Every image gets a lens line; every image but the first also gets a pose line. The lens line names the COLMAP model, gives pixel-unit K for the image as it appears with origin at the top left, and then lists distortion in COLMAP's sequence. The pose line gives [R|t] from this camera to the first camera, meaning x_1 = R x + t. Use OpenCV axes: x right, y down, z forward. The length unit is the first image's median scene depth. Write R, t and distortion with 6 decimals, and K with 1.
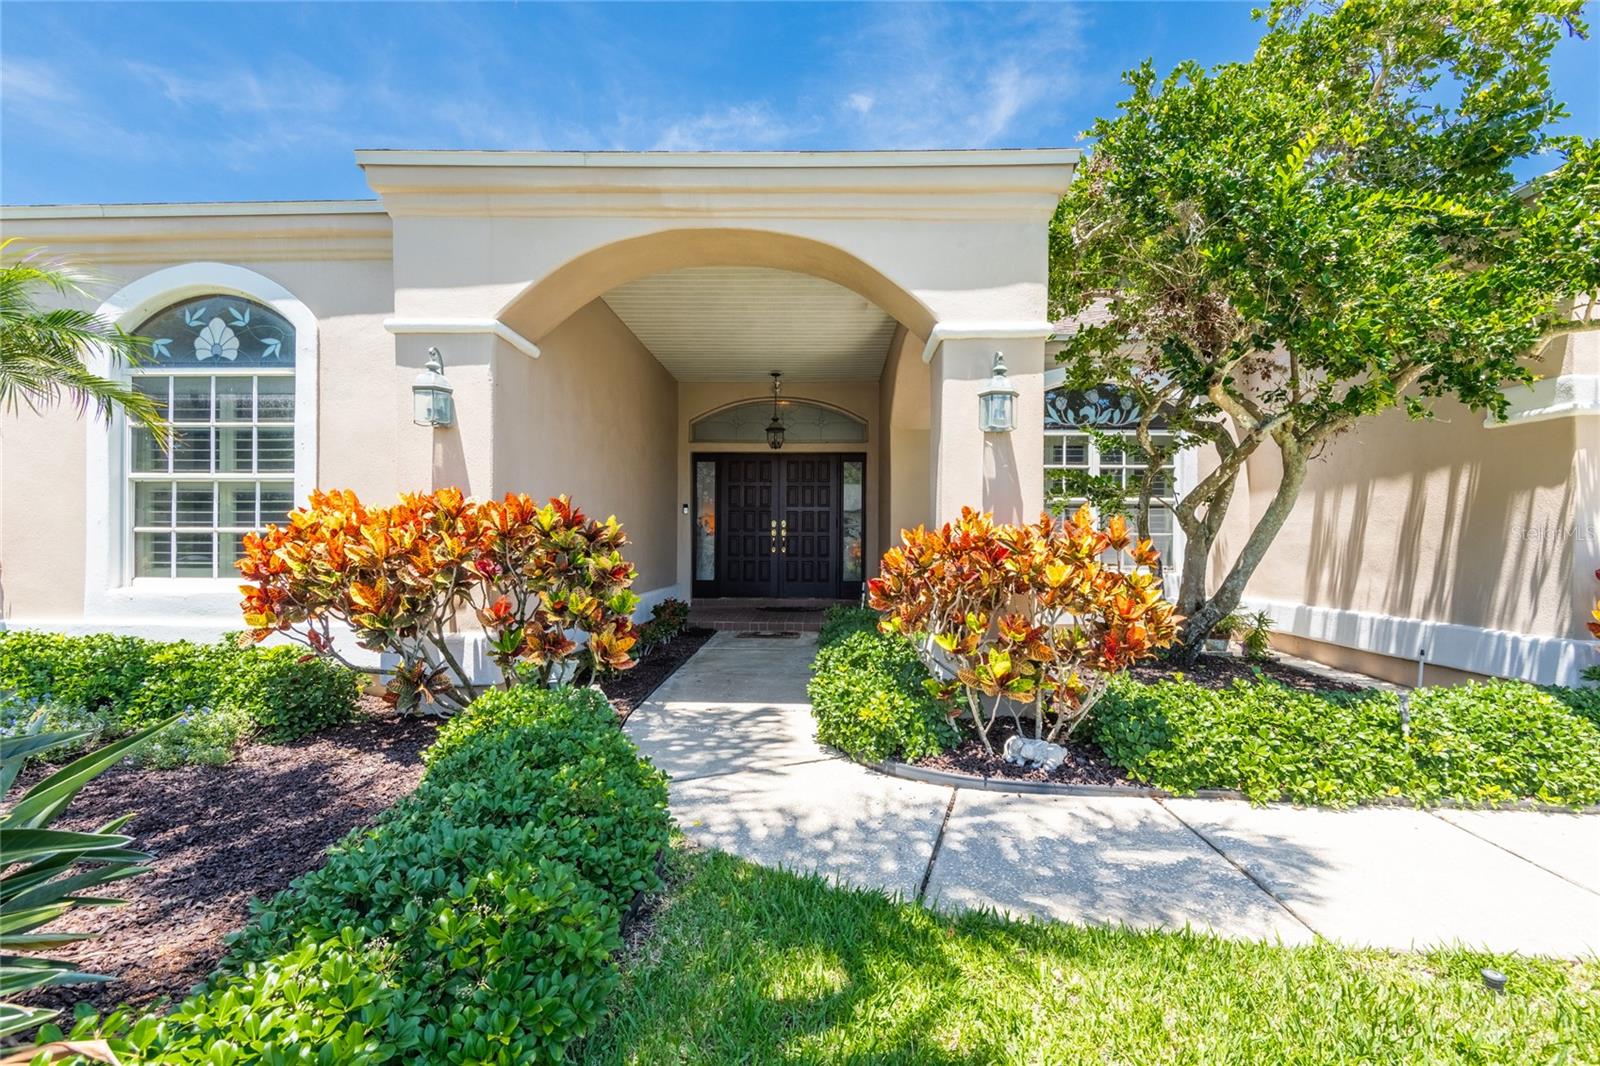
lens RADIAL K [[735.7, 0, 805.0], [0, 735.7, 545.3], [0, 0, 1]] dist [0.013423, -0.012034]
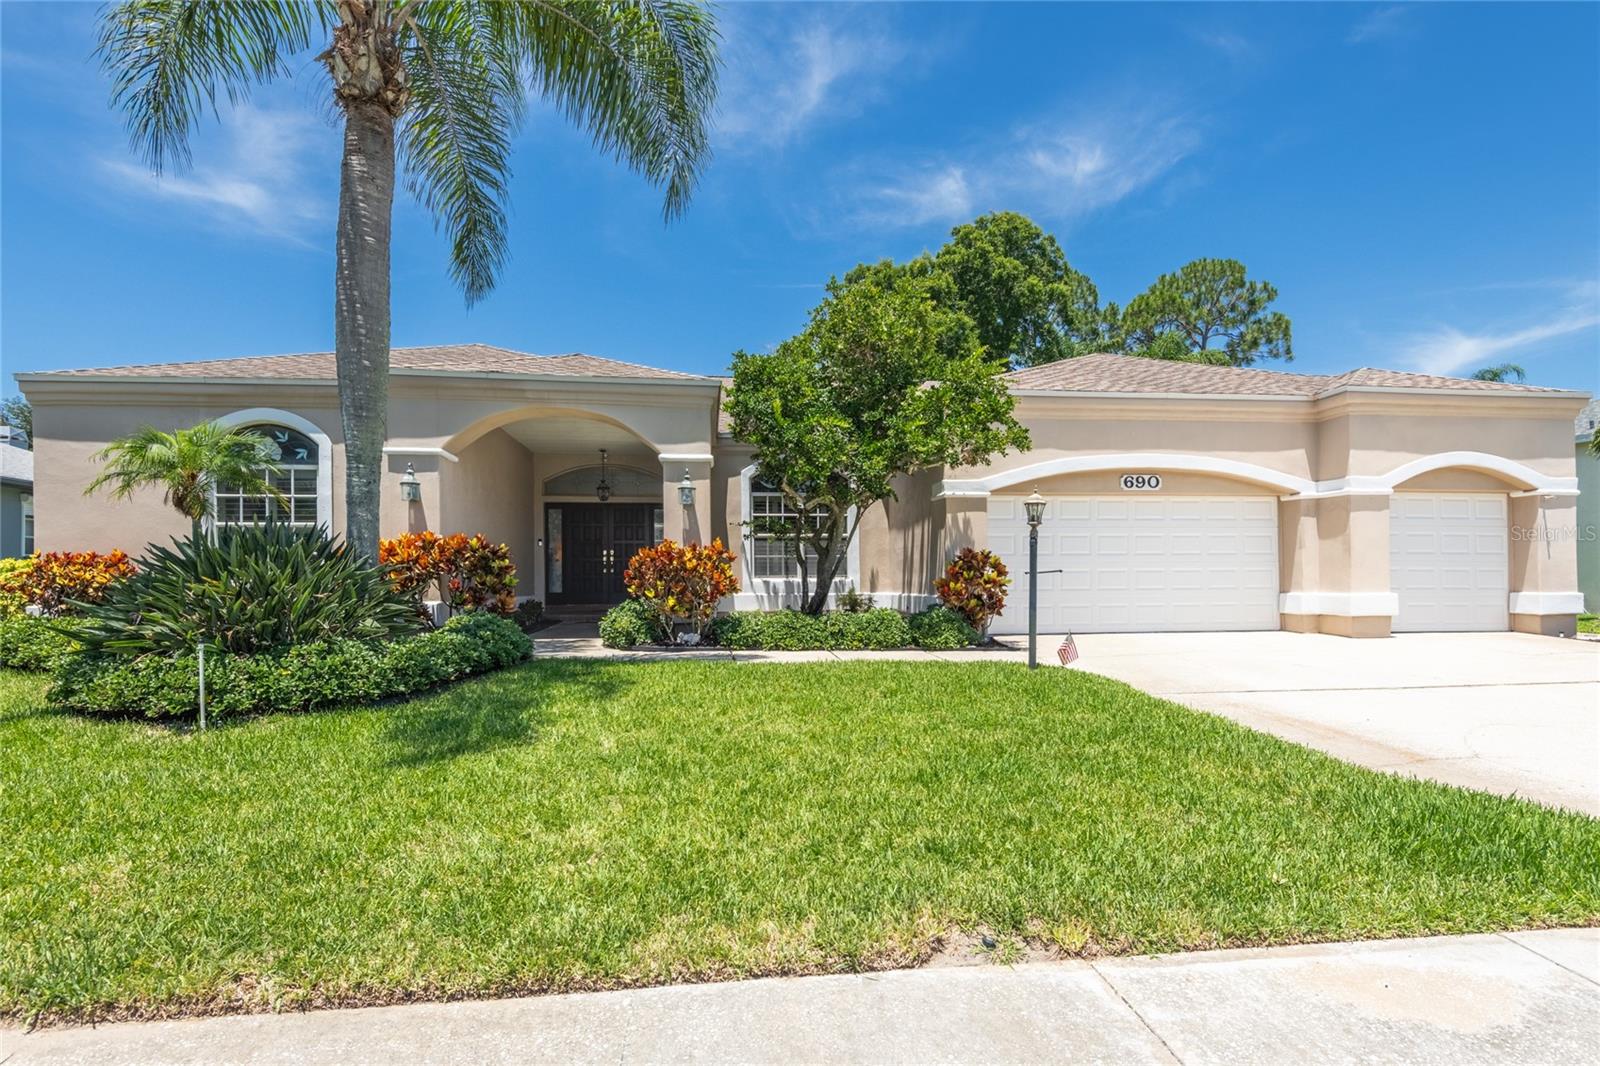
lens RADIAL K [[735.7, 0, 804.1], [0, 735.7, 575.0], [0, 0, 1]] dist [0.013423, -0.012034]
pose [[0.983732, -0.011966, 0.179243, 0.178201], [0.013361, 0.999889, -0.006576, 0.063654], [-0.179145, 0.008864, 0.983783, -1.053058]]
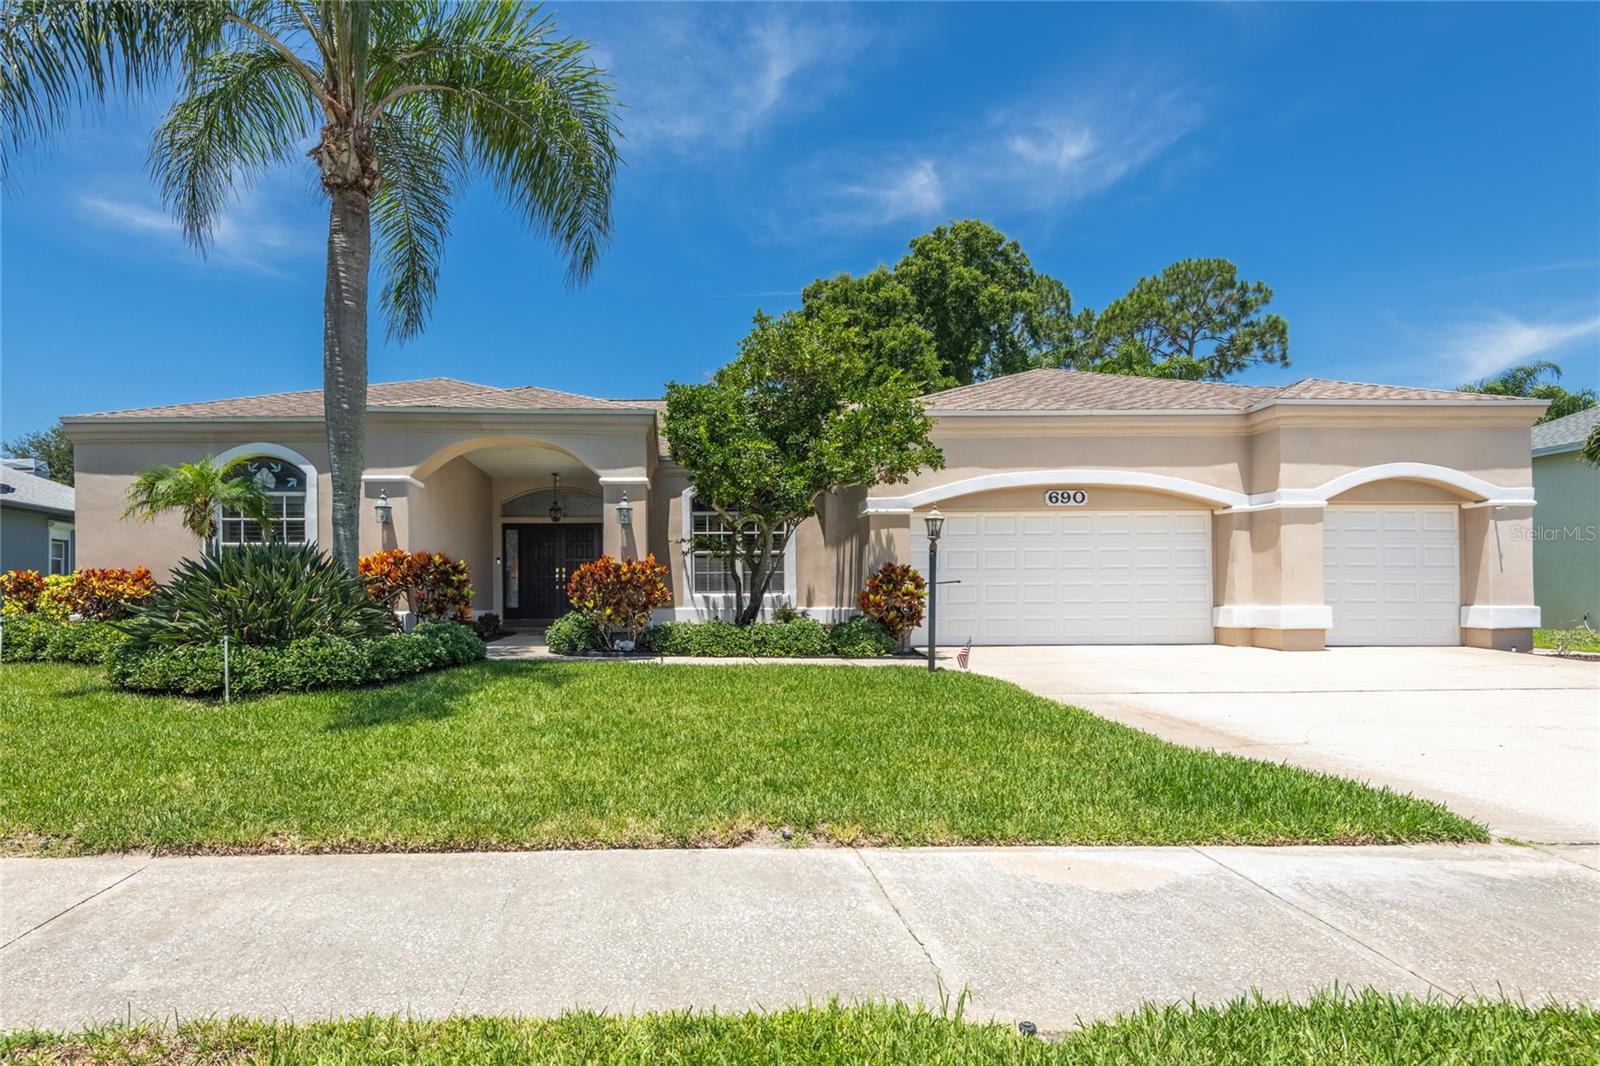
lens RADIAL K [[735.7, 0, 688.4], [0, 735.7, 598.2], [0, 0, 1]] dist [0.013423, -0.012034]
pose [[0.996495, -0.012094, 0.082772, 0.226346], [0.012388, 0.999919, -0.003039, 0.083486], [-0.082729, 0.004054, 0.996564, -1.207455]]
